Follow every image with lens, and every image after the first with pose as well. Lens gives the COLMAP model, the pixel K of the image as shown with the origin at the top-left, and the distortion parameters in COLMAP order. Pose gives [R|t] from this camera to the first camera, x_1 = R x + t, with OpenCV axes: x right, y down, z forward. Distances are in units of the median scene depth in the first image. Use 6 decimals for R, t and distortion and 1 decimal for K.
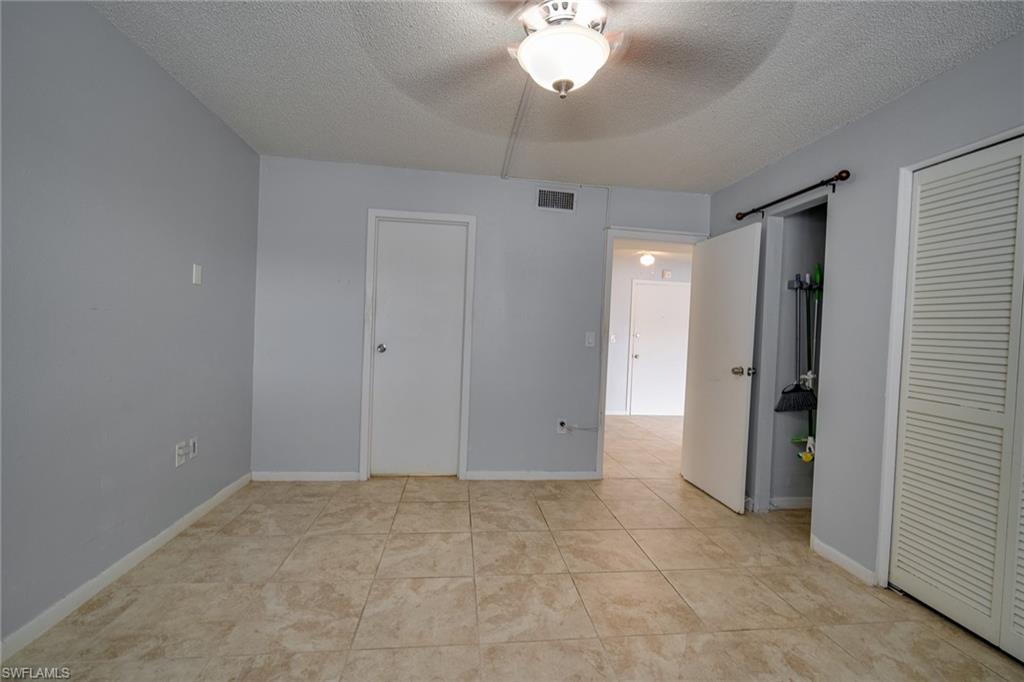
lens RADIAL K [[442.7, 0, 512.7], [0, 442.7, 339.2], [0, 0, 1]] dist [-0.007395, 0.002327]
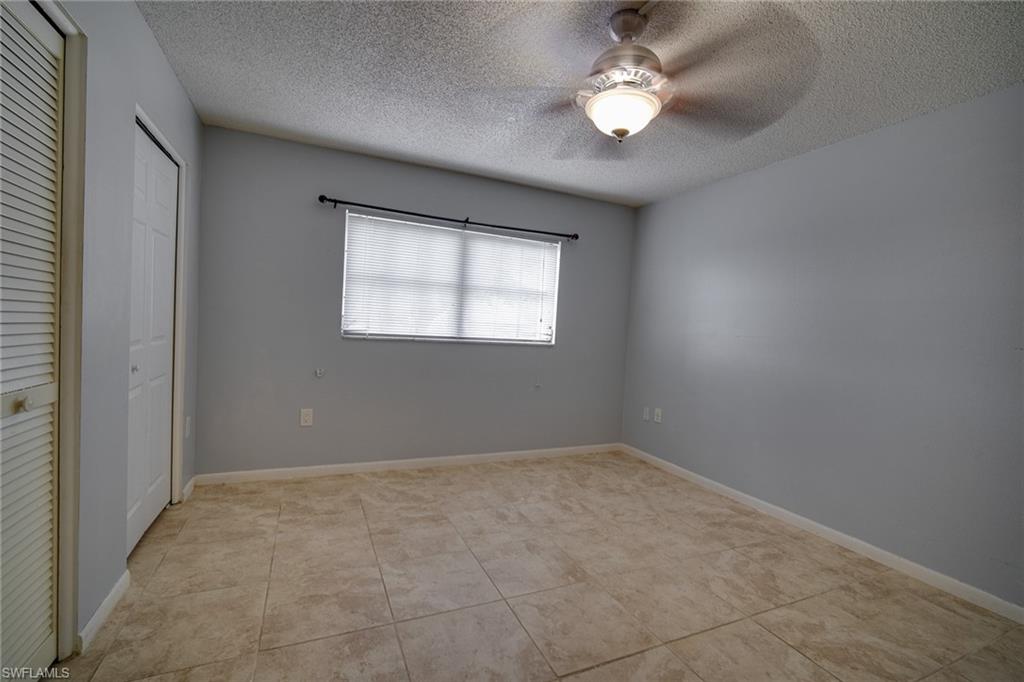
lens RADIAL K [[442.7, 0, 510.4], [0, 442.7, 342.8], [0, 0, 1]] dist [-0.007395, 0.002327]
pose [[-0.953806, -0.077640, -0.290217, 0.602023], [-0.093257, 0.994824, 0.040353, -0.011059], [0.285582, 0.065554, -0.956110, 1.796106]]
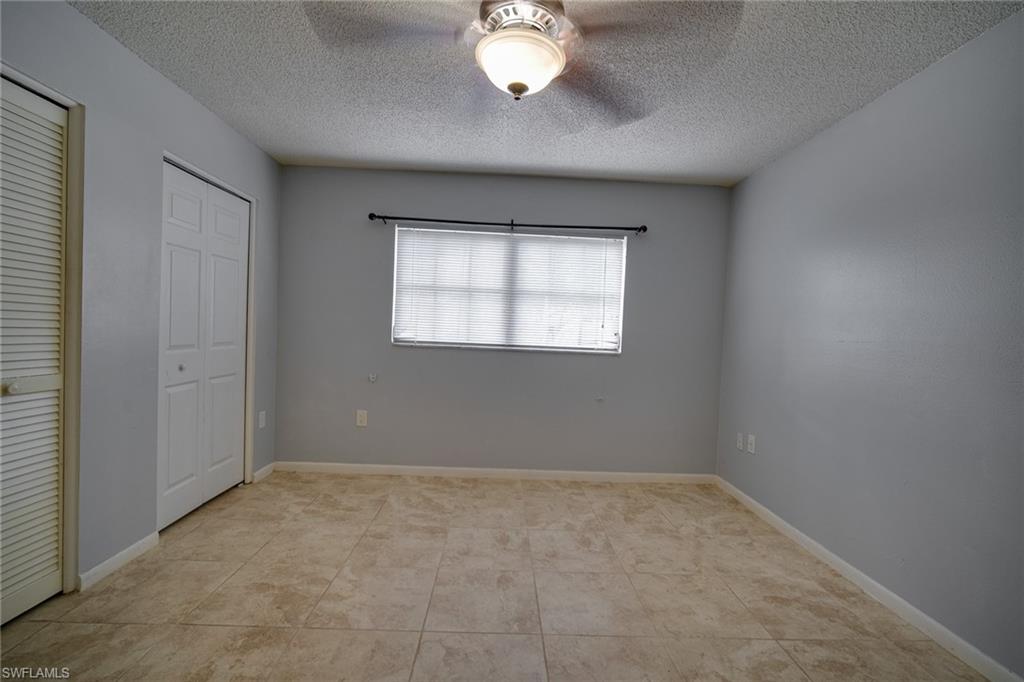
lens RADIAL K [[442.7, 0, 512.0], [0, 442.7, 342.0], [0, 0, 1]] dist [-0.007395, 0.002327]
pose [[-0.991759, -0.081055, 0.099218, -0.012786], [-0.077108, 0.996095, 0.042996, -0.031478], [-0.102315, 0.034991, -0.994136, 1.715334]]
